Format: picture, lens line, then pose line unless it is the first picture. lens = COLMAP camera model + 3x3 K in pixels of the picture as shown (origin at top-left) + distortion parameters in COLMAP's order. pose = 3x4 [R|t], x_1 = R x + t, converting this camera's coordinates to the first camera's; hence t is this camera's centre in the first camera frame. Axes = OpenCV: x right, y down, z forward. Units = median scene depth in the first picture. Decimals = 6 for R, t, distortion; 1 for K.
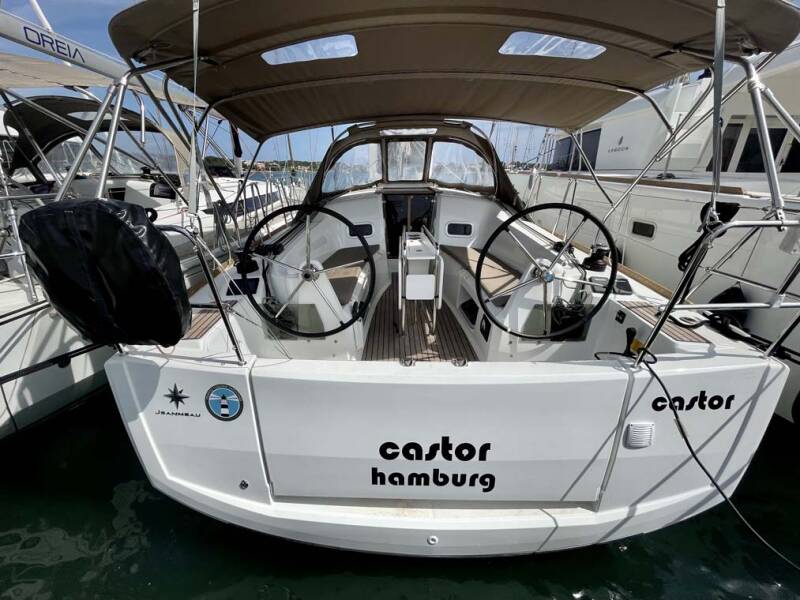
lens RADIAL K [[323.1, 0, 400.0], [0, 323.1, 300.0], [0, 0, 1]] dist [-0.001014, -0.000167]
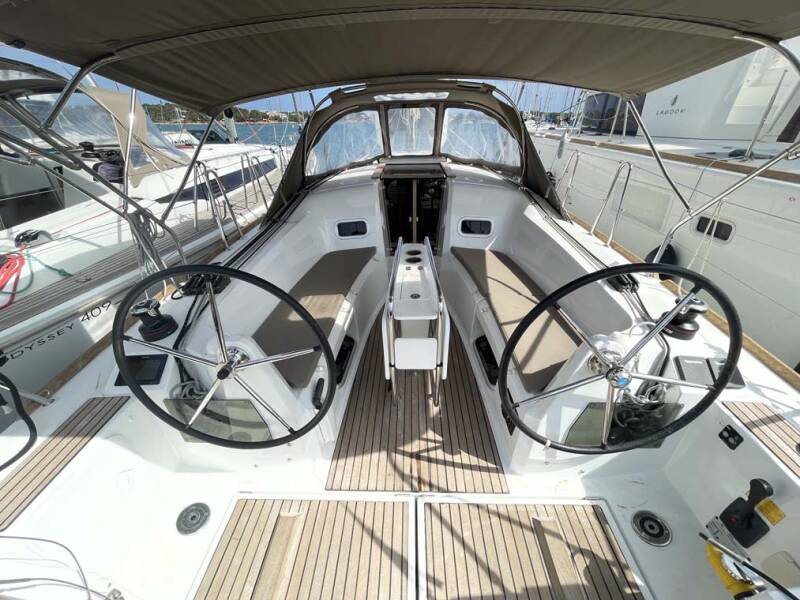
lens RADIAL K [[319.9, 0, 416.0], [0, 319.9, 300.9], [0, 0, 1]] dist [-0.000845, 0.000179]
pose [[0.999988, -0.004599, -0.001704, 0.038406], [0.004766, 0.993161, 0.116657, -0.136188], [0.001156, -0.116664, 0.993171, 0.202036]]
